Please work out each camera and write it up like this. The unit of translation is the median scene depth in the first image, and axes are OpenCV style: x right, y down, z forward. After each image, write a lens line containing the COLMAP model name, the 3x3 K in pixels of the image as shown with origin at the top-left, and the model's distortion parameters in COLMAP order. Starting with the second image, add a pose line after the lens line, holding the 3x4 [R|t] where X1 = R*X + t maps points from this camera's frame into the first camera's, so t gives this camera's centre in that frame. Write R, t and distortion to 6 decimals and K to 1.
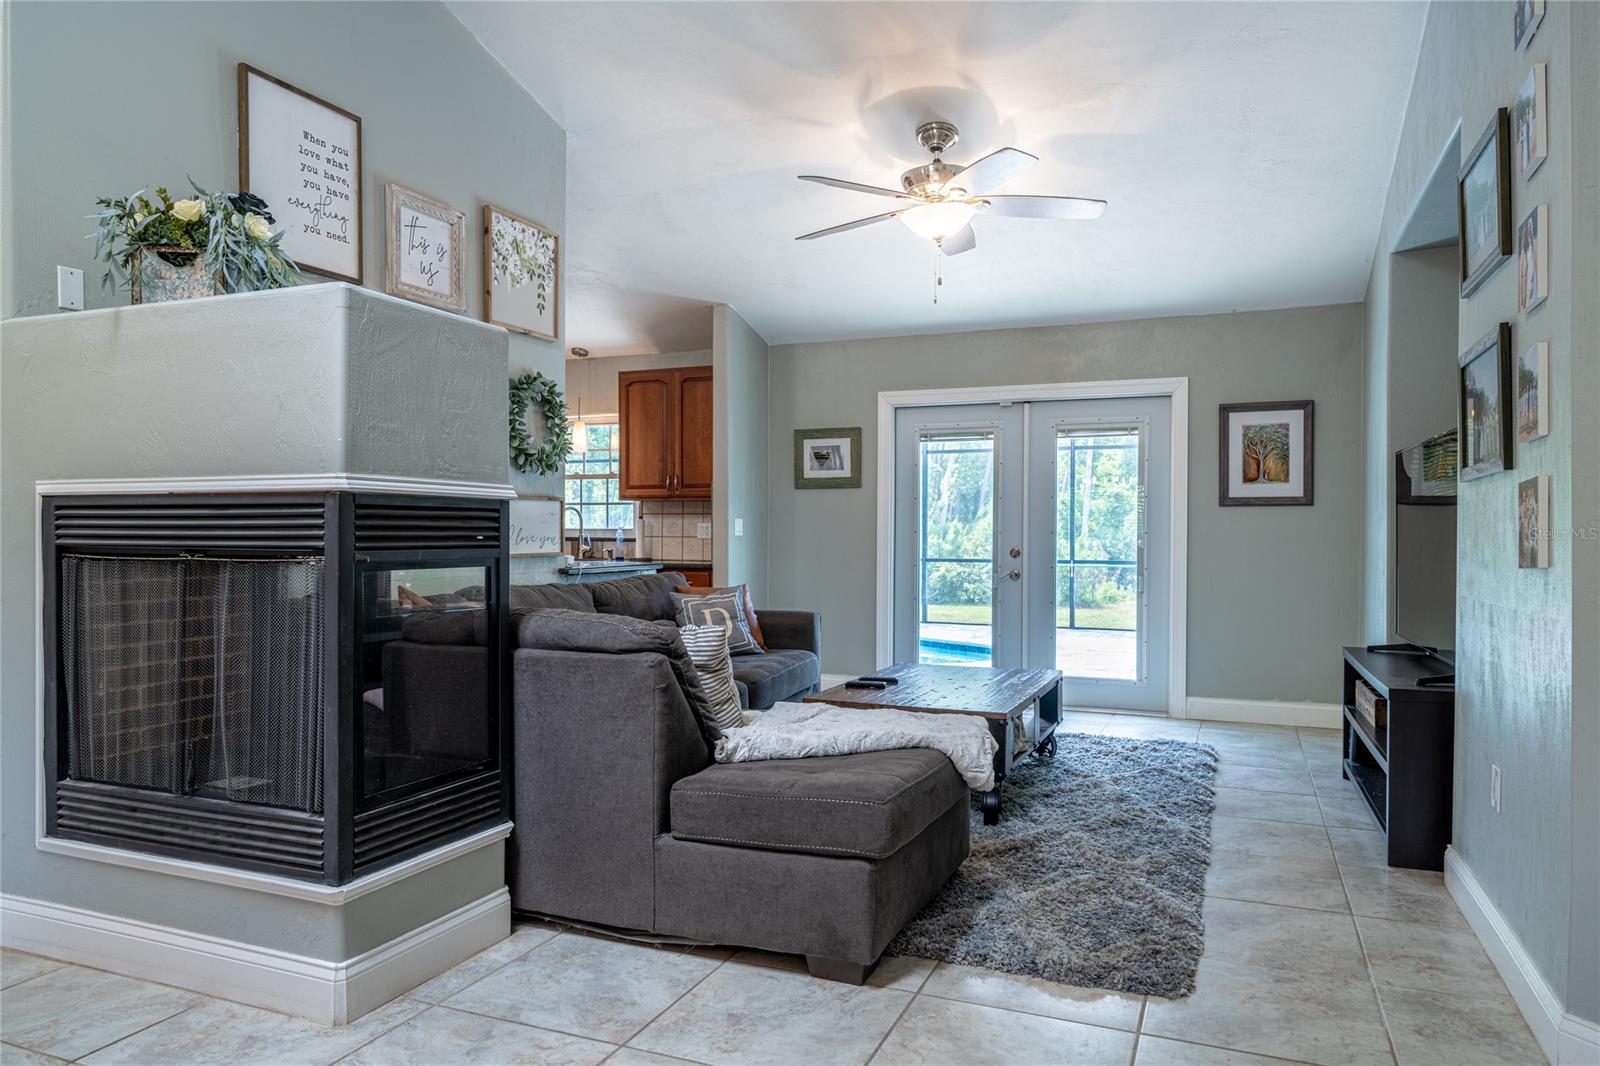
lens RADIAL K [[1121.1, 0, 797.1], [0, 1121.1, 532.2], [0, 0, 1]] dist [0.000094, -0.000333]
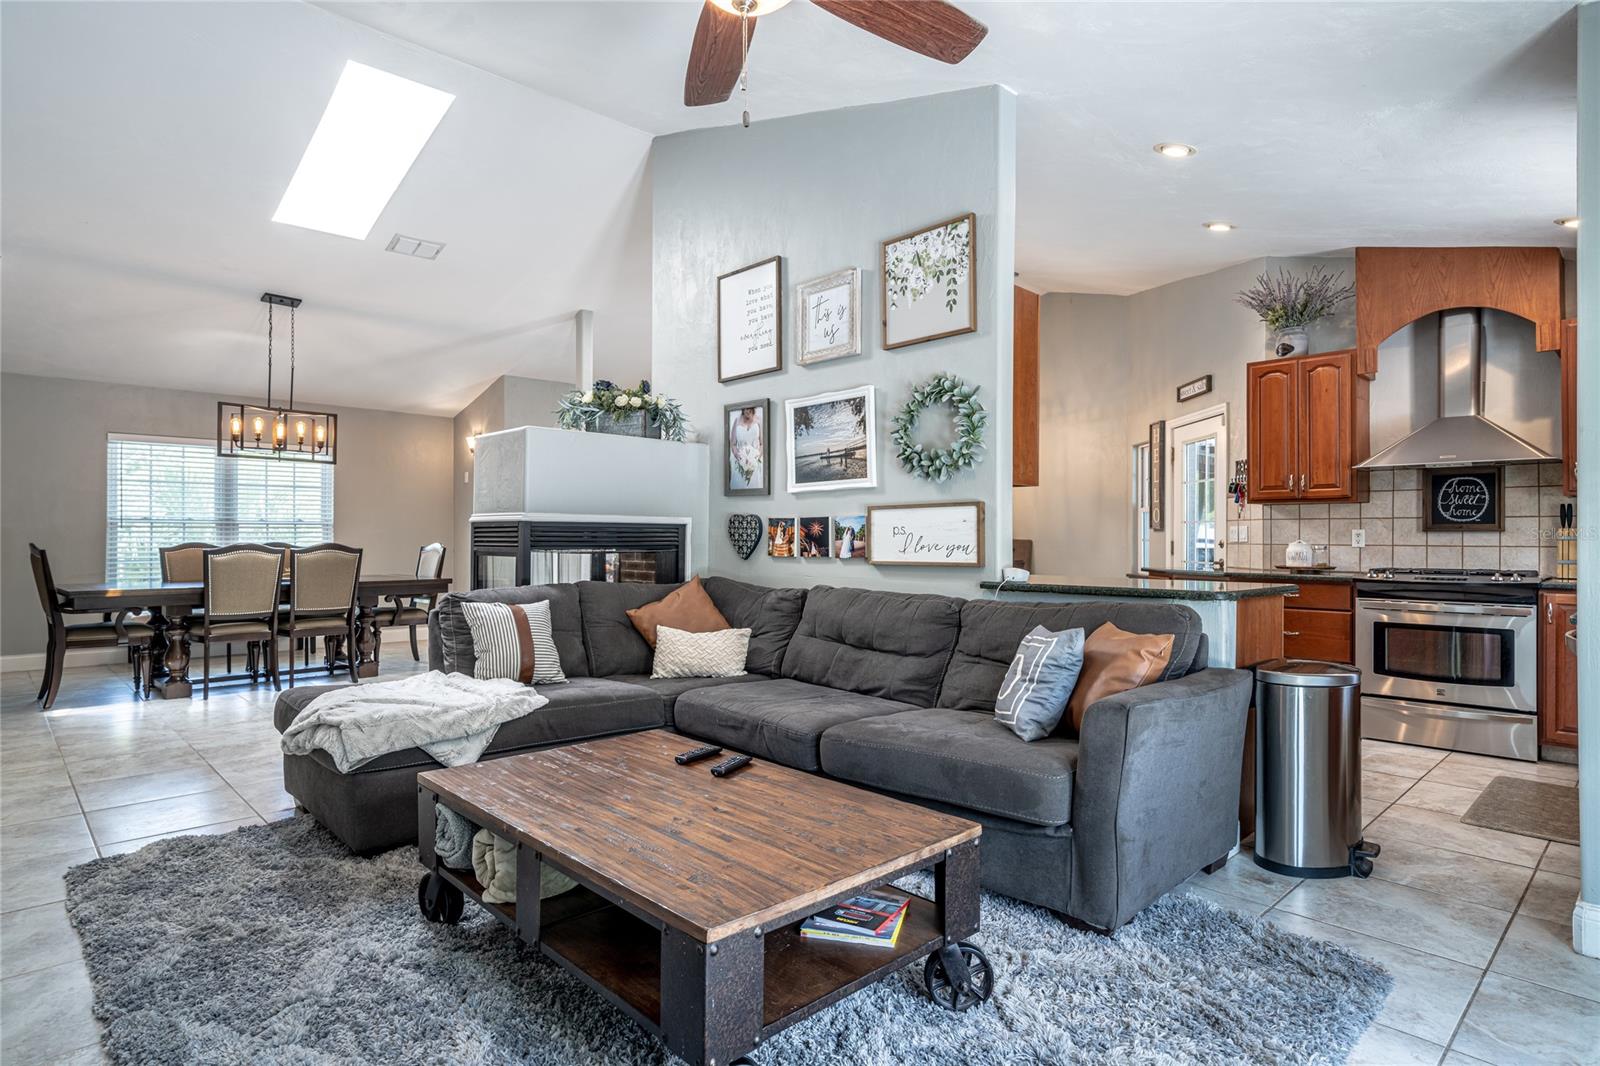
lens RADIAL K [[886.8, 0, 797.5], [0, 886.8, 536.5], [0, 0, 1]] dist [-0.002034, -0.000092]
pose [[-0.433851, -0.011184, -0.900915, 0.525046], [-0.008811, 0.999928, -0.008169, 0.004044], [0.900941, 0.004394, -0.433919, 1.264026]]
